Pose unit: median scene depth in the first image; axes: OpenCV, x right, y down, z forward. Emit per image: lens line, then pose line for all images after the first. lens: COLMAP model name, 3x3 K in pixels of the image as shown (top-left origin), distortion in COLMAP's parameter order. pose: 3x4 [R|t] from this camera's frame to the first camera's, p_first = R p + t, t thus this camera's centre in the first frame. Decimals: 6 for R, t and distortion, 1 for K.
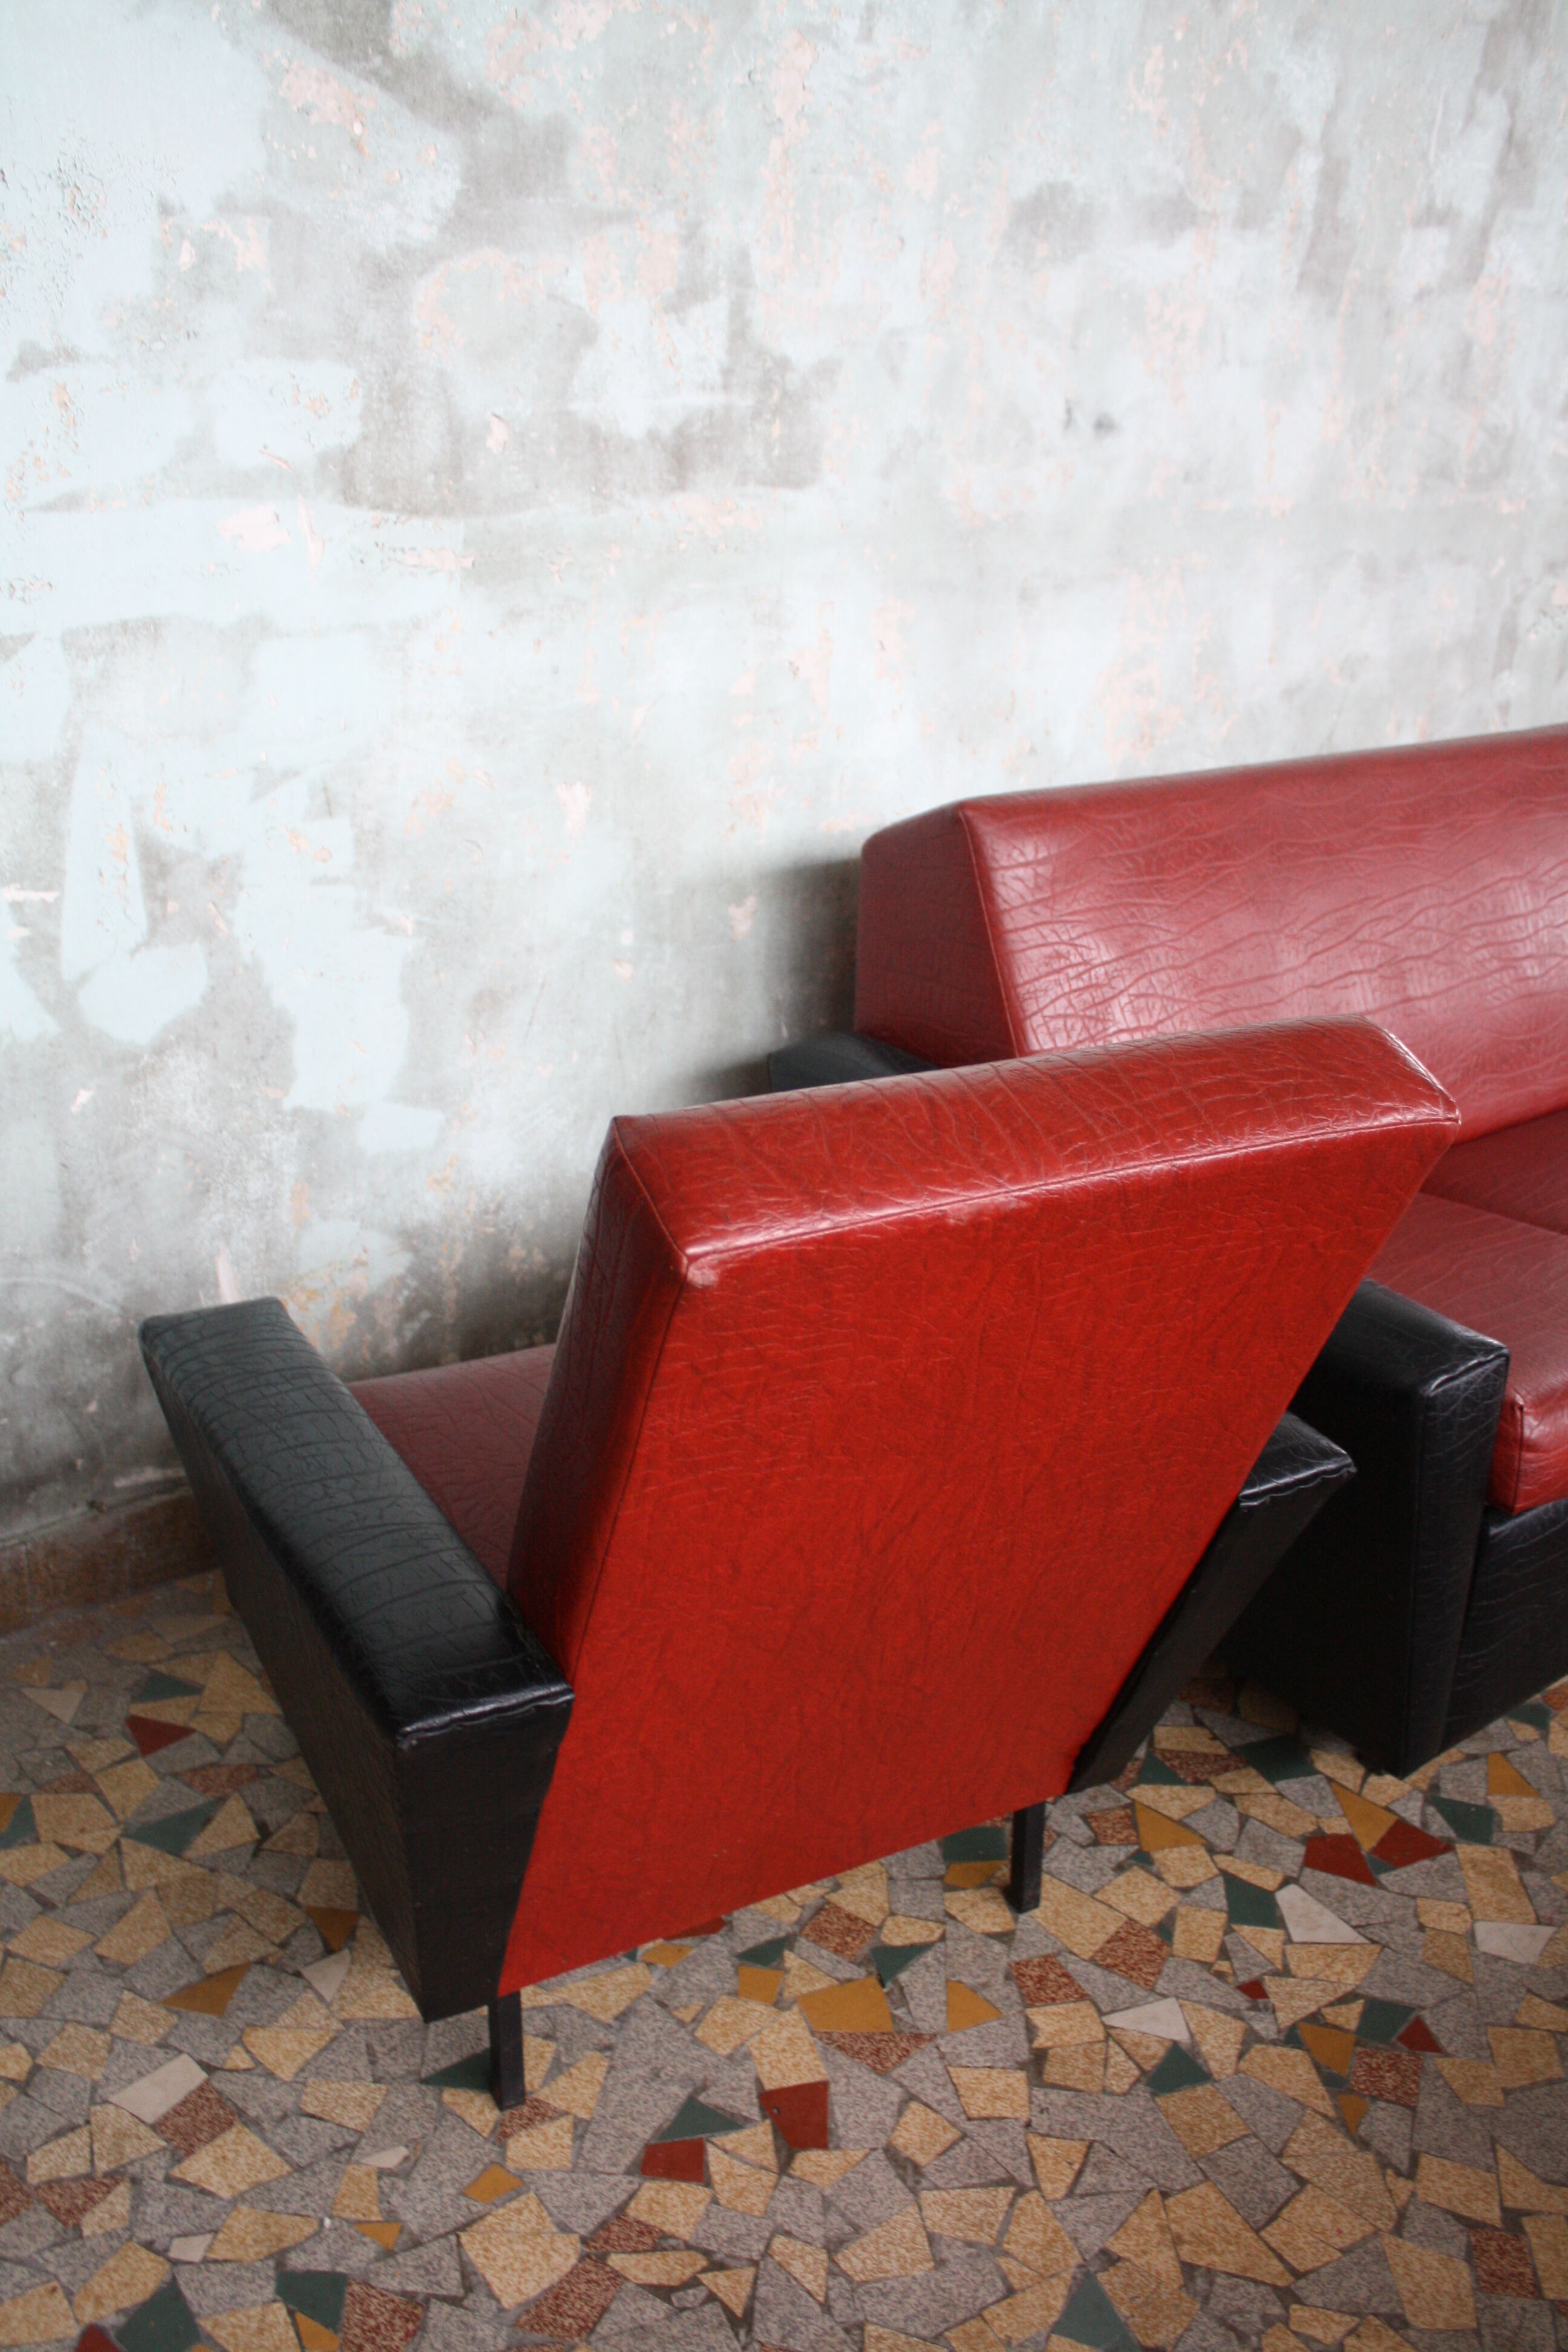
lens RADIAL K [[2073.0, 0, 776.9], [0, 2073.0, 1212.8], [0, 0, 1]] dist [-0.150243, 0.132024]
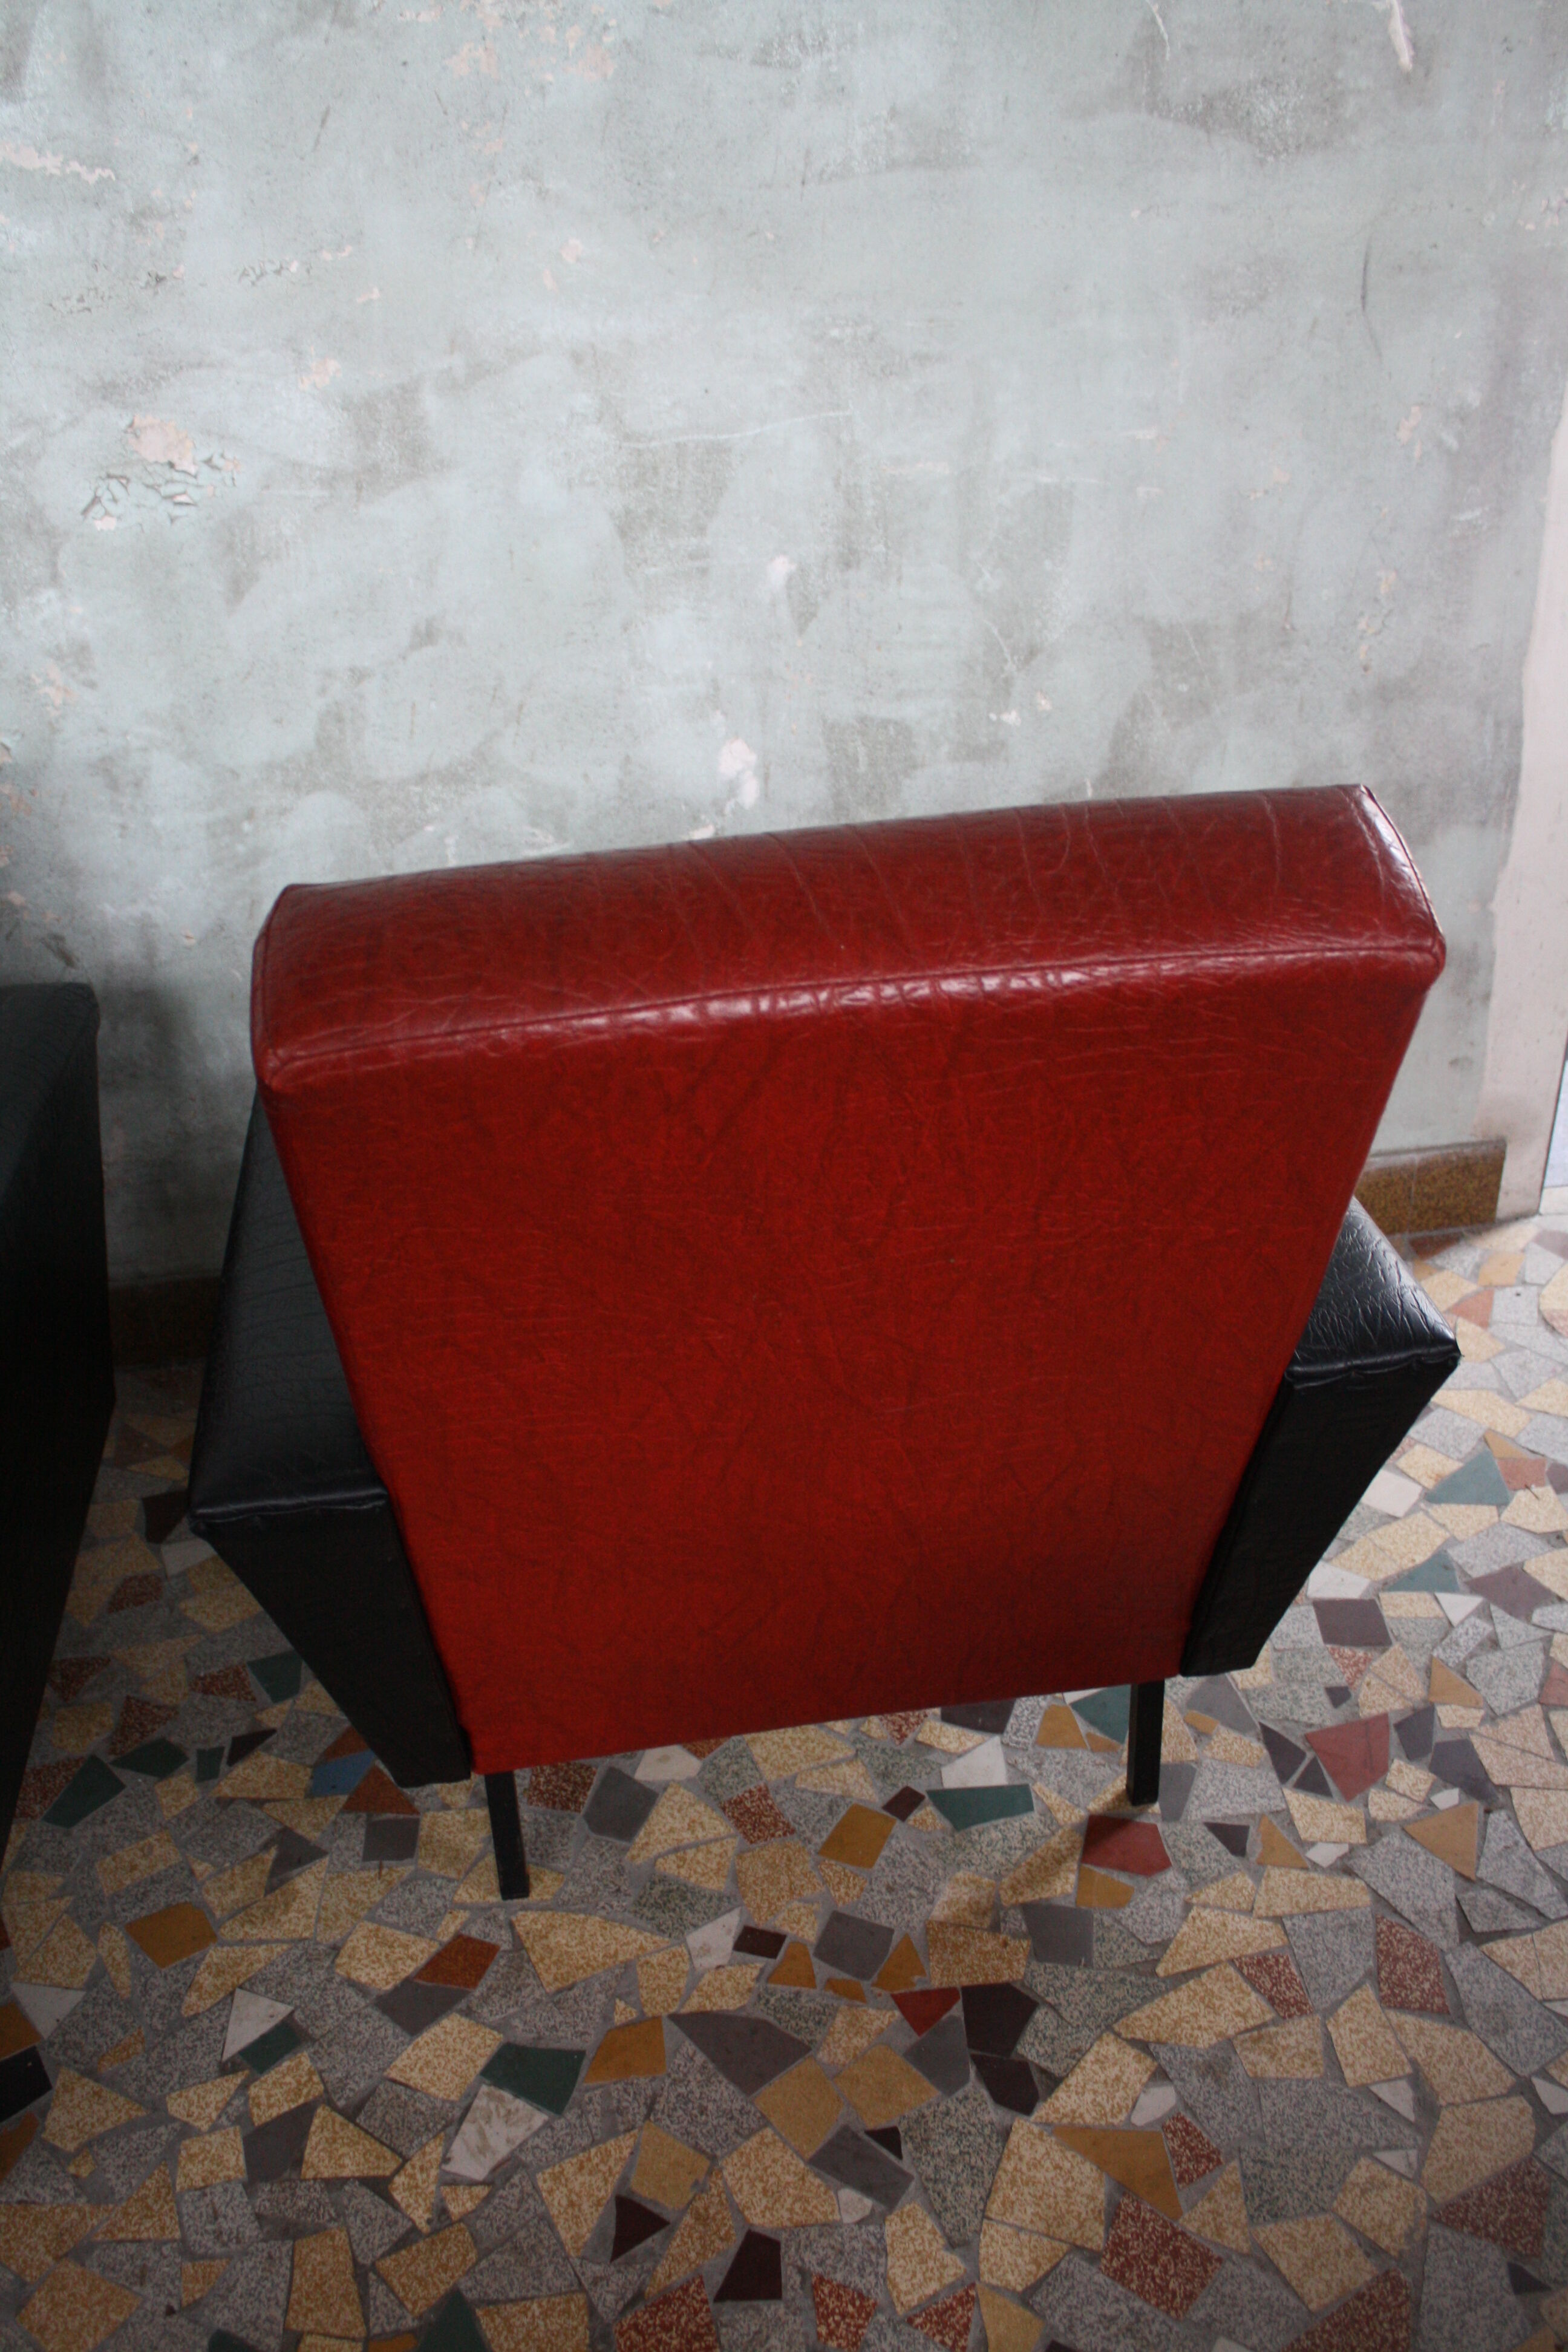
lens RADIAL K [[2073.0, 0, 772.7], [0, 2073.0, 1193.0], [0, 0, 1]] dist [-0.150243, 0.132024]
pose [[0.855064, 0.215516, -0.471612, 1.516165], [-0.142270, 0.972138, 0.186300, -0.442751], [0.498623, -0.092202, 0.861901, 1.137527]]
